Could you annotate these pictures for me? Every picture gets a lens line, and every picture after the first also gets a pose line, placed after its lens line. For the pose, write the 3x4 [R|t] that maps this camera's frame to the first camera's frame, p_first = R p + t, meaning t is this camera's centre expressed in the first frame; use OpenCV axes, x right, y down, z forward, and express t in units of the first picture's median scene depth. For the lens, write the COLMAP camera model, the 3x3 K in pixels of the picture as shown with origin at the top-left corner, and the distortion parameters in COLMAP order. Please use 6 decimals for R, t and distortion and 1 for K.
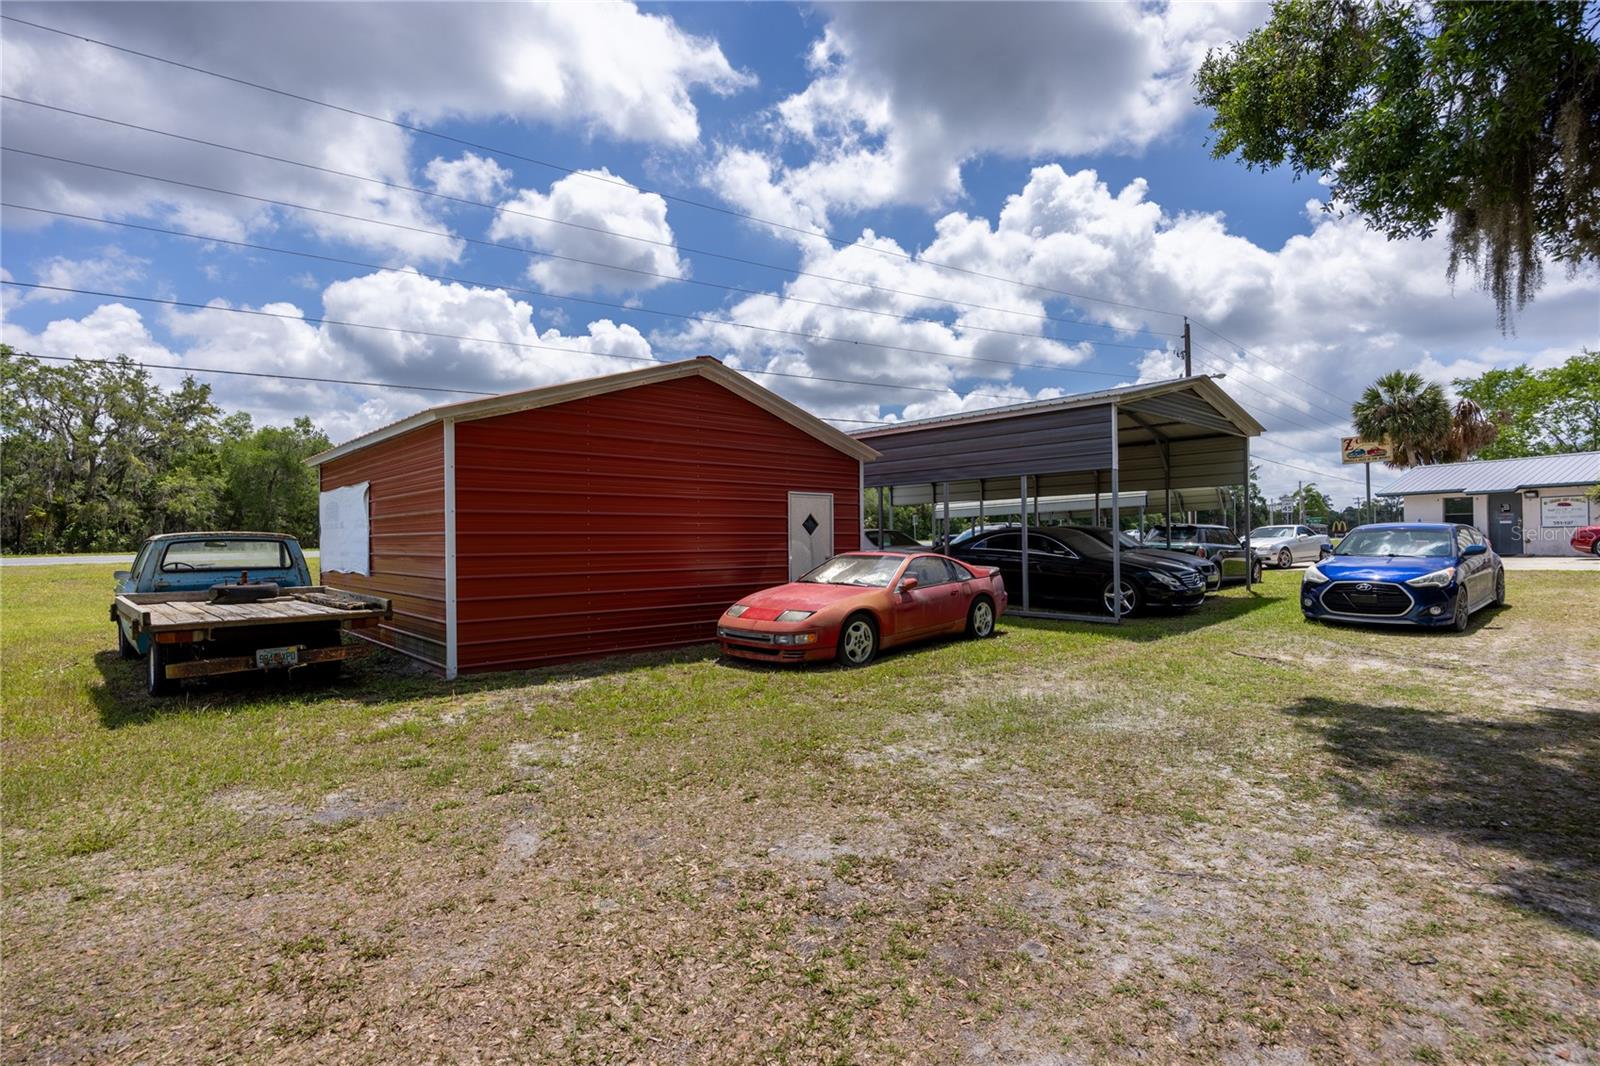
lens RADIAL K [[795.8, 0, 801.9], [0, 795.8, 537.9], [0, 0, 1]] dist [0.000529, -0.000536]
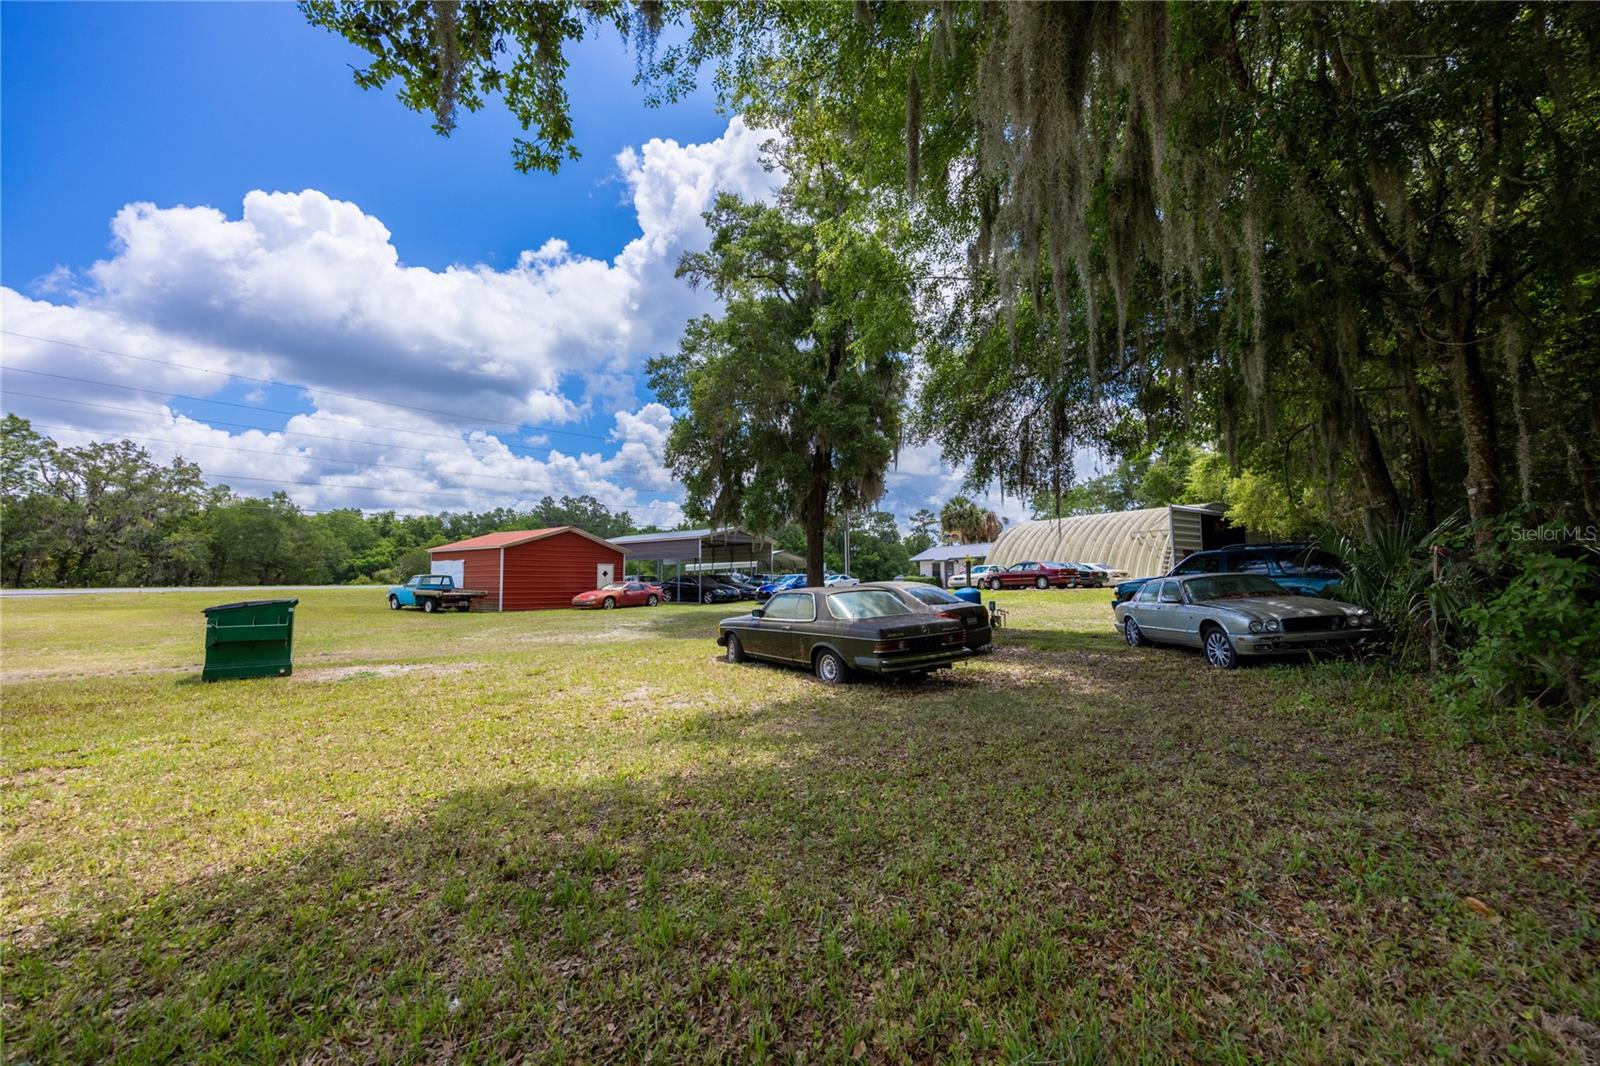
lens RADIAL K [[612.7, 0, 802.0], [0, 612.7, 535.7], [0, 0, 1]] dist [-0.001074, 0.000027]
pose [[0.976791, 0.020910, 0.213172, 0.250239], [-0.004835, 0.997122, -0.075655, 0.013597], [-0.214141, 0.072869, 0.974081, -1.565221]]
